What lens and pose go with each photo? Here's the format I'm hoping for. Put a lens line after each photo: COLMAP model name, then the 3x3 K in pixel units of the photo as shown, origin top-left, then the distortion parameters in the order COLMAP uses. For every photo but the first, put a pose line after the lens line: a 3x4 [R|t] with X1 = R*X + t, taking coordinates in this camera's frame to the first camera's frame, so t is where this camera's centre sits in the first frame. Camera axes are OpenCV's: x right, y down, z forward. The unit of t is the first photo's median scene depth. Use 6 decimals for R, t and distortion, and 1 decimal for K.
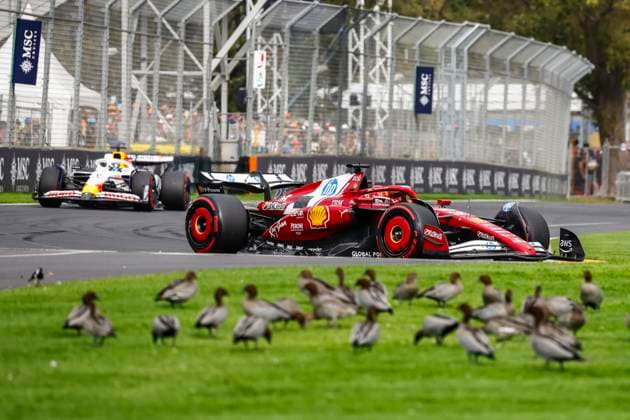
lens RADIAL K [[252.3, 0, 315.0], [0, 252.3, 210.0], [0, 0, 1]] dist [0.000251, 0.000037]
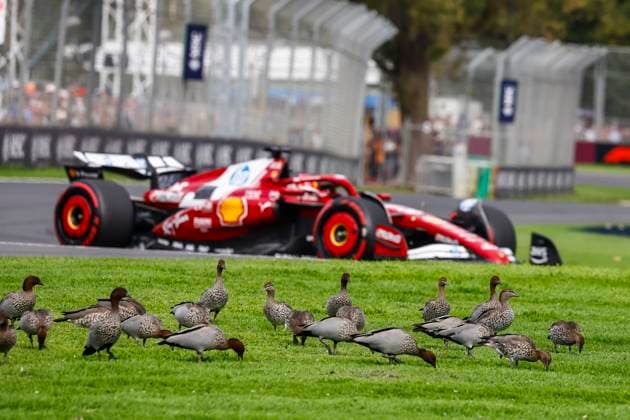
lens RADIAL K [[308.9, 0, 314.9], [0, 308.9, 216.0], [0, 0, 1]] dist [-0.000006, -0.000241]
pose [[0.999496, 0.022616, 0.022266, 0.788862], [-0.023186, 0.999401, 0.025706, 0.031124], [-0.021671, -0.026210, 0.999422, -0.043310]]
